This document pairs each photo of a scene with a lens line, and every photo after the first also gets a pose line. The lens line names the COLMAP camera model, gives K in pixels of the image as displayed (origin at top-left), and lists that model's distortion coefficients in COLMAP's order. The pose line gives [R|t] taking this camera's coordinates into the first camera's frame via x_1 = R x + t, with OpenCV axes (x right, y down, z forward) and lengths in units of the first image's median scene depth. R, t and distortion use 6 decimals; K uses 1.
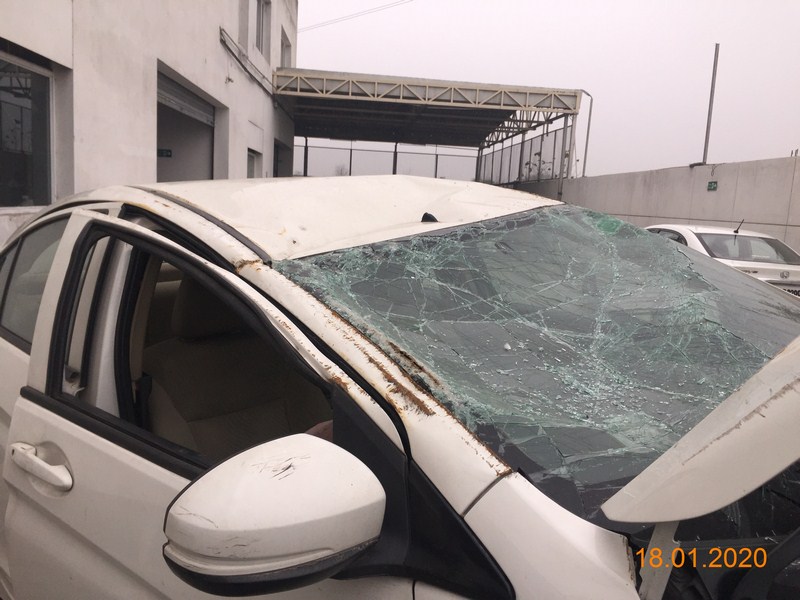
lens RADIAL K [[681.2, 0, 402.8], [0, 681.2, 303.9], [0, 0, 1]] dist [0.030945, -0.025928]
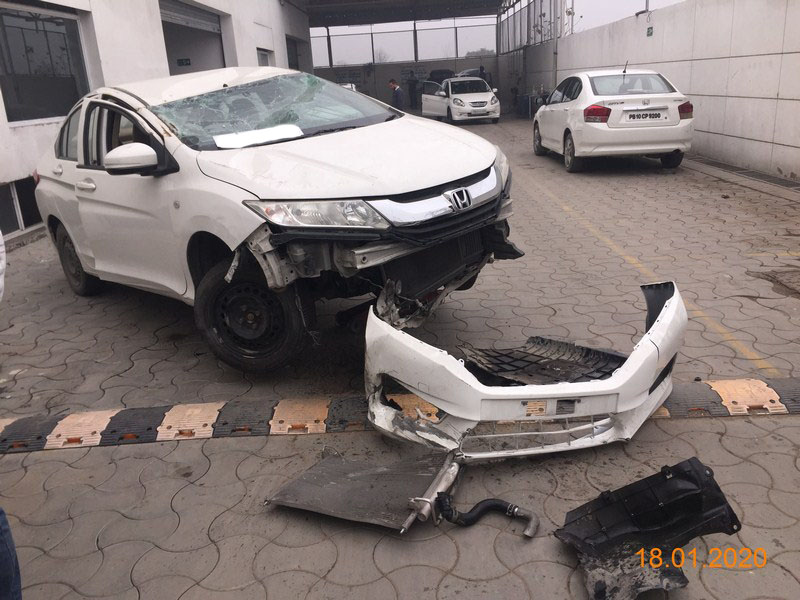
lens RADIAL K [[681.2, 0, 396.1], [0, 681.2, 298.0], [0, 0, 1]] dist [0.030945, -0.025928]
pose [[0.989888, -0.087311, -0.111798, 0.182417], [0.103582, 0.983374, 0.149153, 0.067941], [0.096916, -0.159225, 0.982474, -0.311415]]
